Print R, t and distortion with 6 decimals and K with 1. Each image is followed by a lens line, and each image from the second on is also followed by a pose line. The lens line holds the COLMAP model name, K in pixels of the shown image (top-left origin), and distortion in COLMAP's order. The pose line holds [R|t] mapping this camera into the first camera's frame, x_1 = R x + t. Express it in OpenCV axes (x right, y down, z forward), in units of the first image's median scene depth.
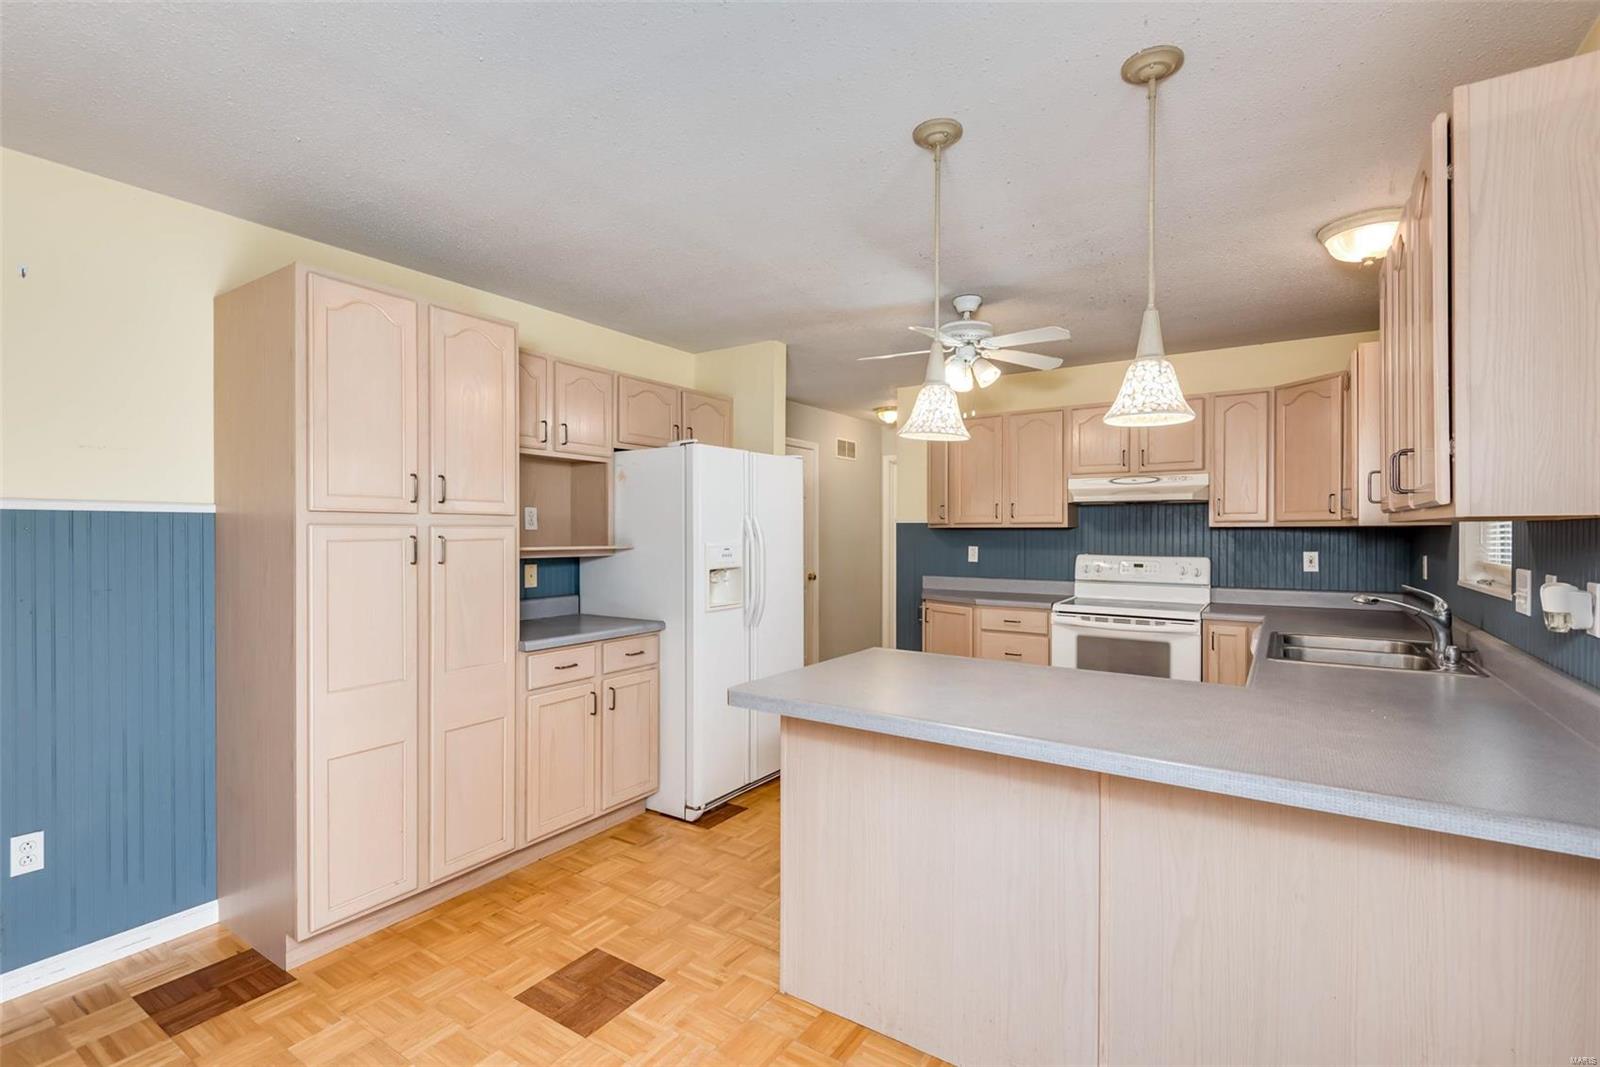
lens RADIAL K [[743.6, 0, 801.7], [0, 743.6, 529.1], [0, 0, 1]] dist [0.034682, -0.021629]
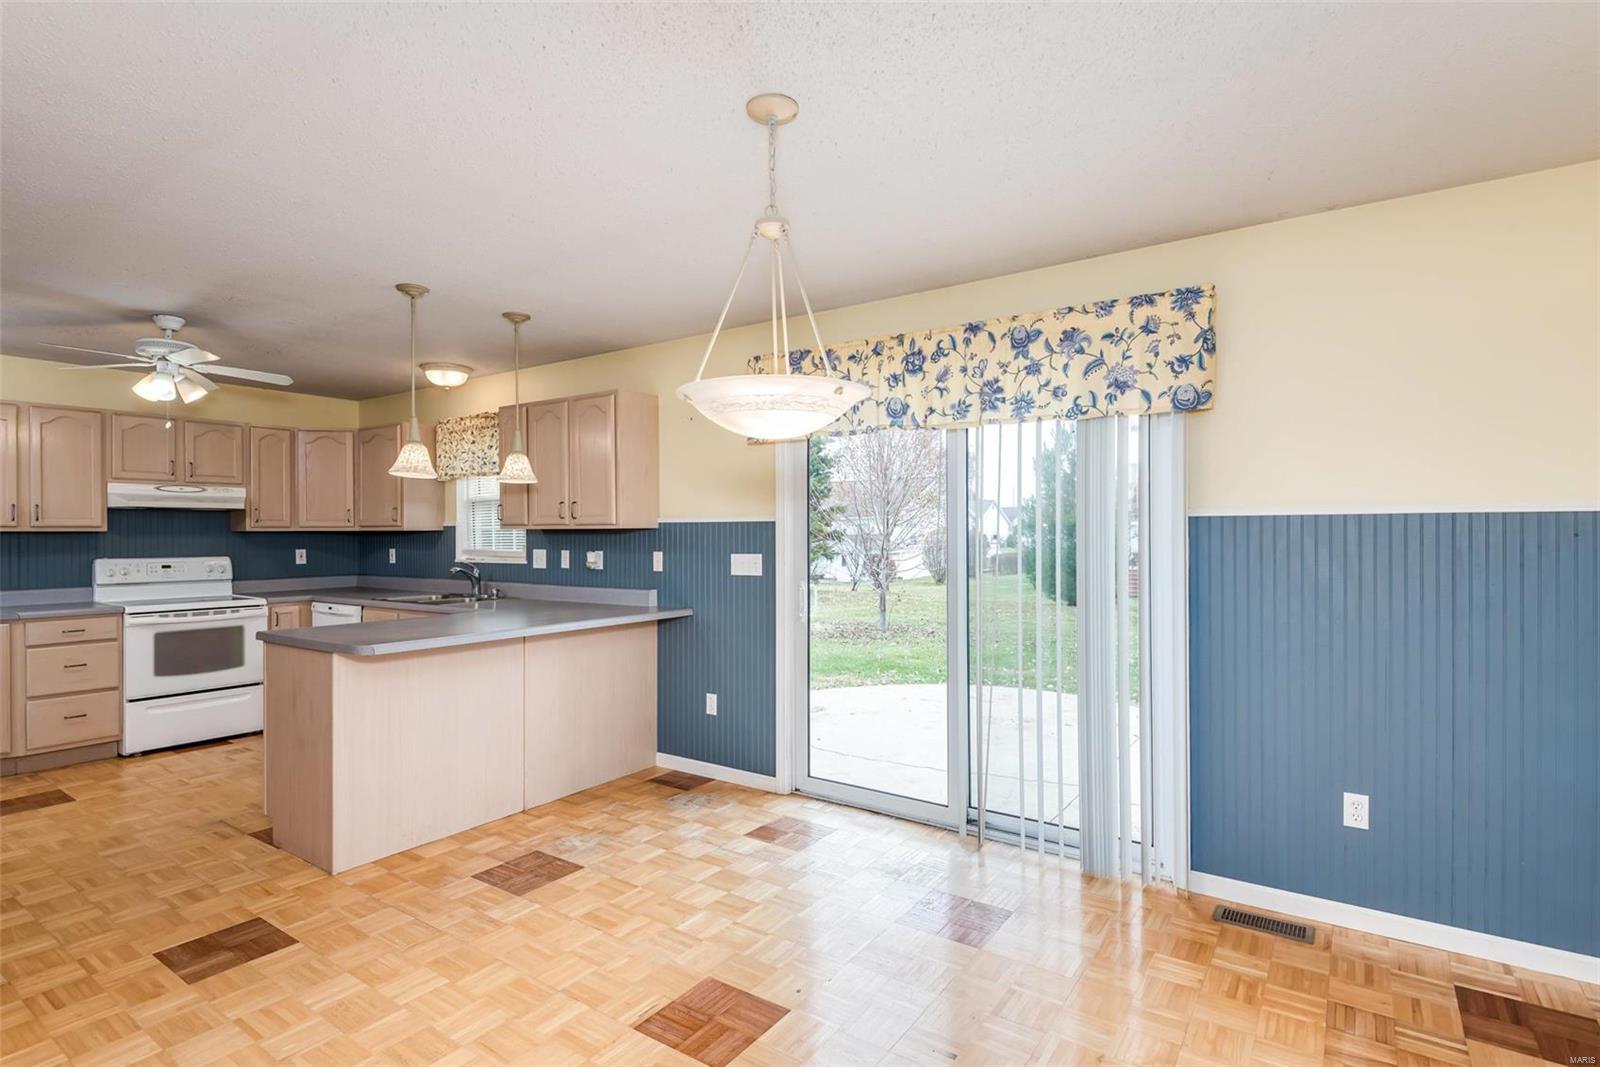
lens RADIAL K [[775.0, 0, 791.6], [0, 775.0, 533.5], [0, 0, 1]] dist [0.015696, -0.020964]
pose [[0.023942, -0.001420, 0.999712, -0.706620], [0.001194, 0.999998, 0.001392, 0.000159], [-0.999713, 0.001160, 0.023944, 0.071289]]
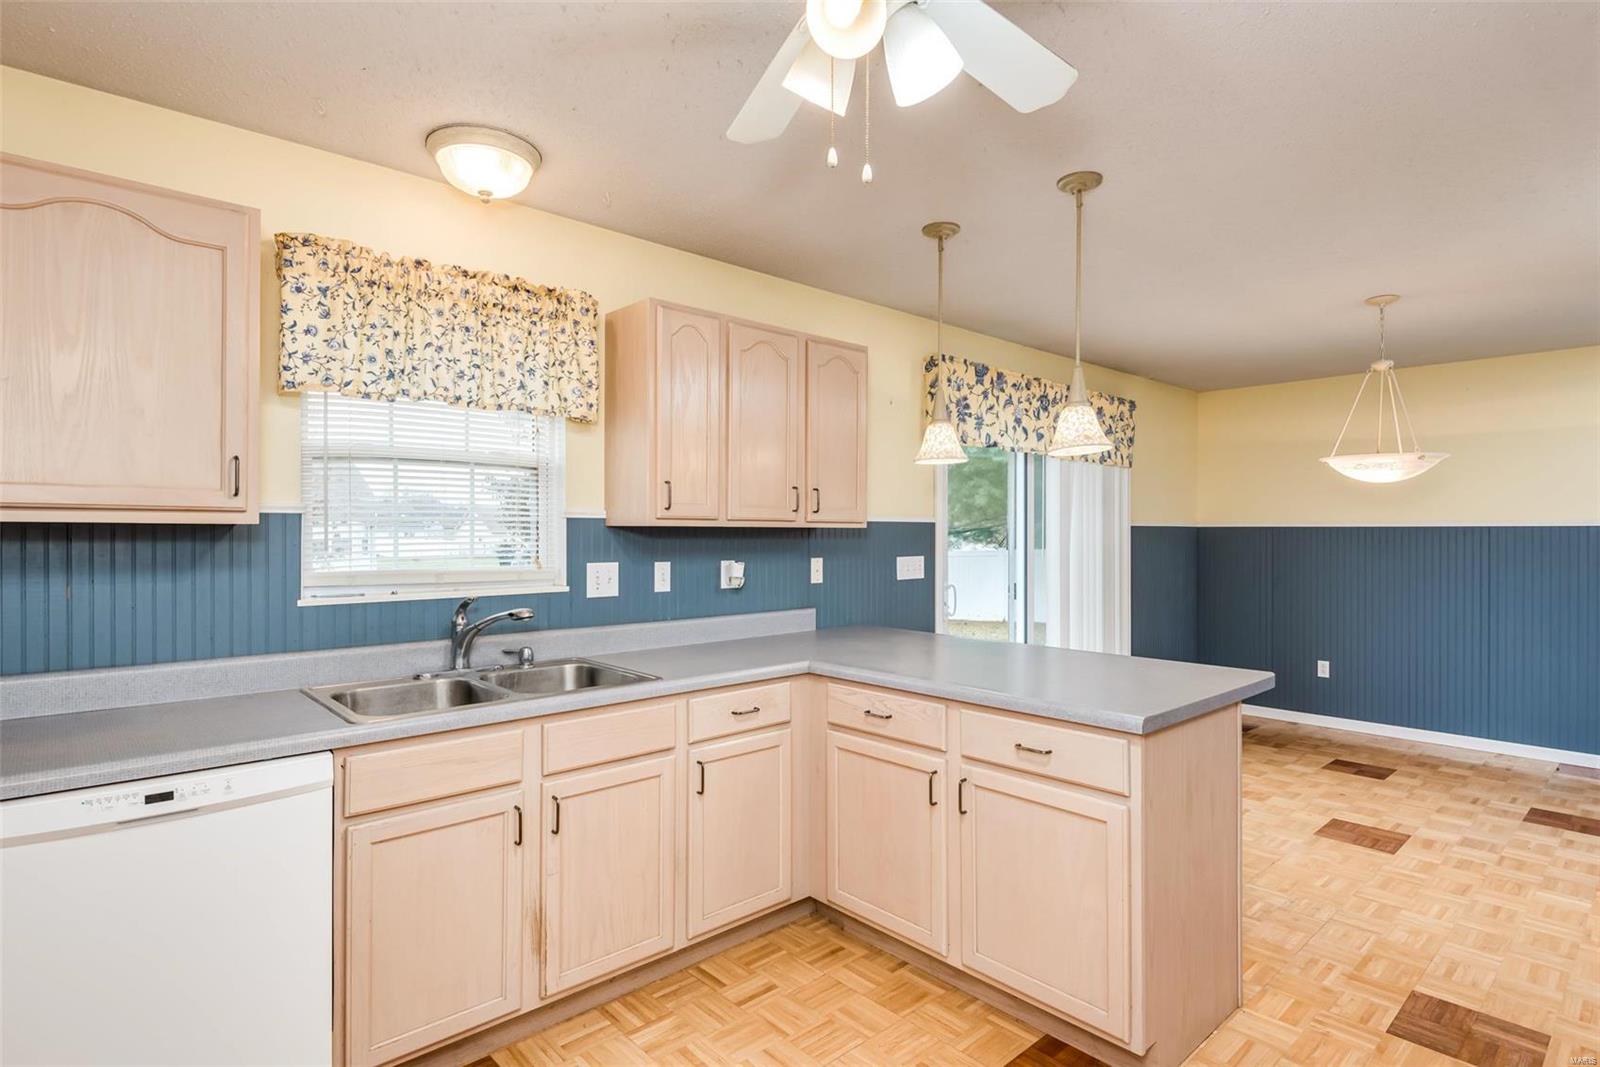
lens RADIAL K [[825.3, 0, 780.3], [0, 825.3, 538.2], [0, 0, 1]] dist [0.021485, -0.018711]
pose [[-0.965084, -0.003204, 0.261919, 0.153700], [-0.002302, 0.999990, 0.003750, 0.002171], [-0.261929, 0.003016, -0.965083, 1.130867]]
